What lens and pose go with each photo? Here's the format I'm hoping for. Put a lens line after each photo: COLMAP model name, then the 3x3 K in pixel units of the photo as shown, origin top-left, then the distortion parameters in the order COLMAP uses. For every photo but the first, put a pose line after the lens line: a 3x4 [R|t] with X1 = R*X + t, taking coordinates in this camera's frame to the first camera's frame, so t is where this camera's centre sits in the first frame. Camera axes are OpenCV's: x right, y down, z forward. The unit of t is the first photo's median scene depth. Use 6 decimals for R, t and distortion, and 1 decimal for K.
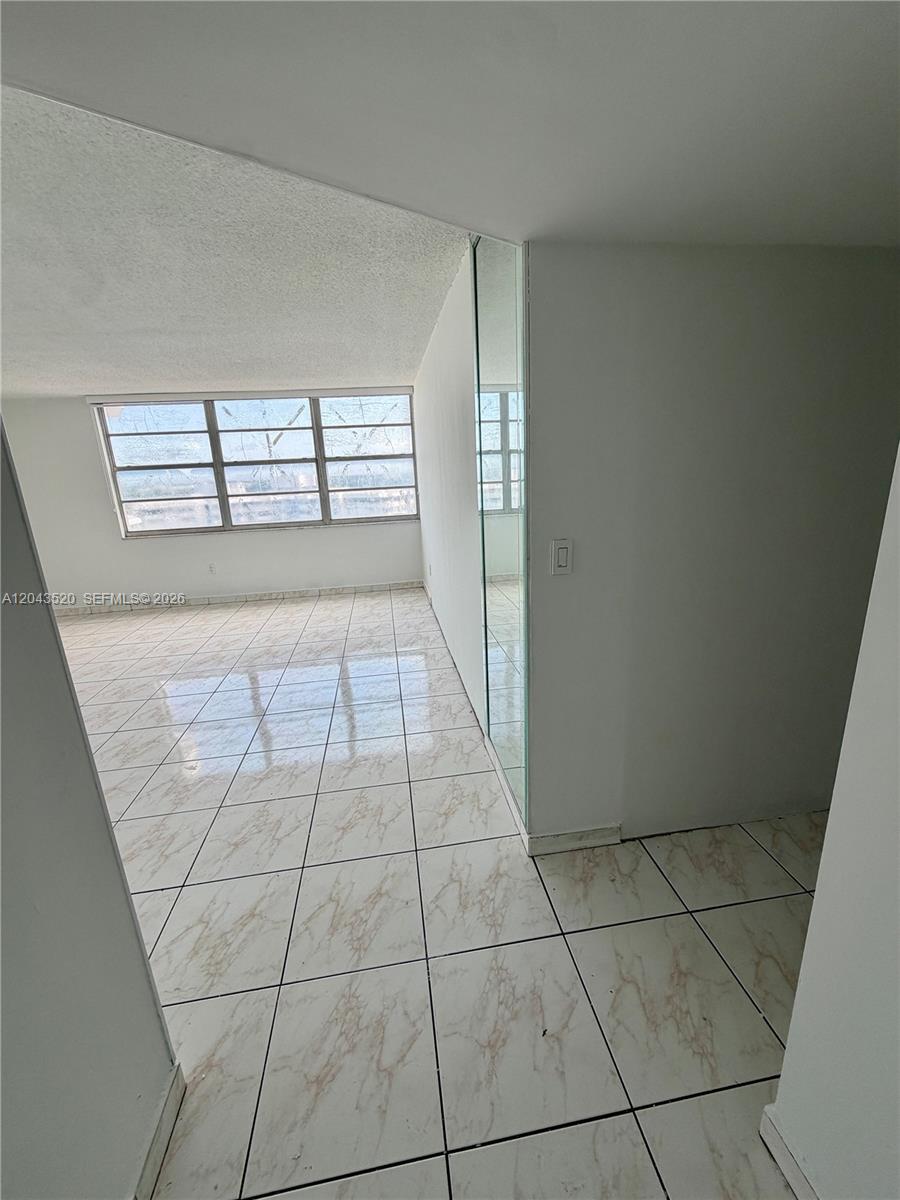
lens RADIAL K [[480.6, 0, 448.8], [0, 480.6, 593.0], [0, 0, 1]] dist [0.002911, 0.000014]
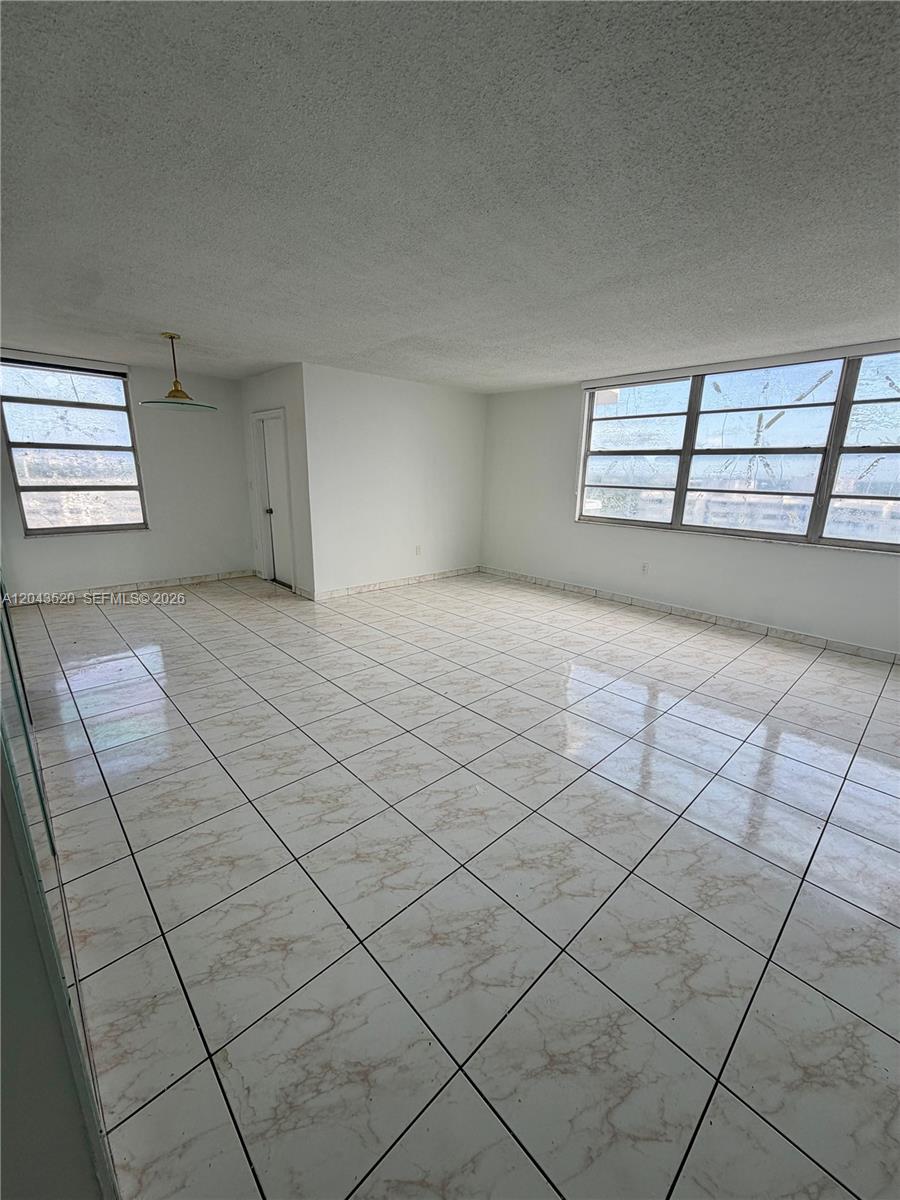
lens RADIAL K [[480.6, 0, 452.3], [0, 480.6, 596.0], [0, 0, 1]] dist [0.002911, 0.000014]
pose [[0.578870, 0.264753, -0.771243, 0.005603], [-0.252081, 0.957596, 0.139520, -0.036441], [0.775477, 0.113652, 0.621063, 0.175681]]
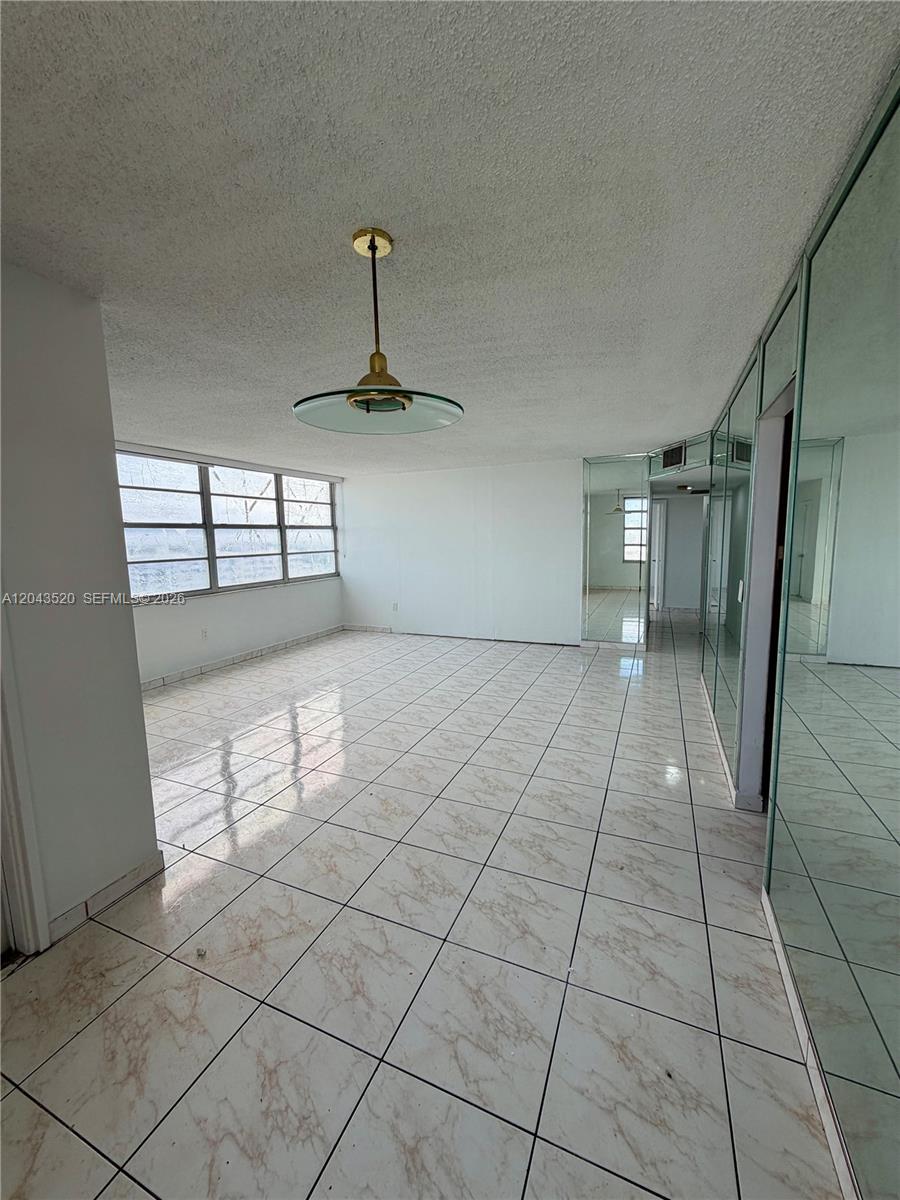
lens RADIAL K [[480.6, 0, 447.6], [0, 480.6, 598.4], [0, 0, 1]] dist [0.002911, 0.000014]
pose [[0.524319, -0.074100, 0.848292, -1.069297], [0.210448, 0.976579, -0.044770, 0.023774], [-0.825107, 0.201995, 0.527633, 0.109619]]
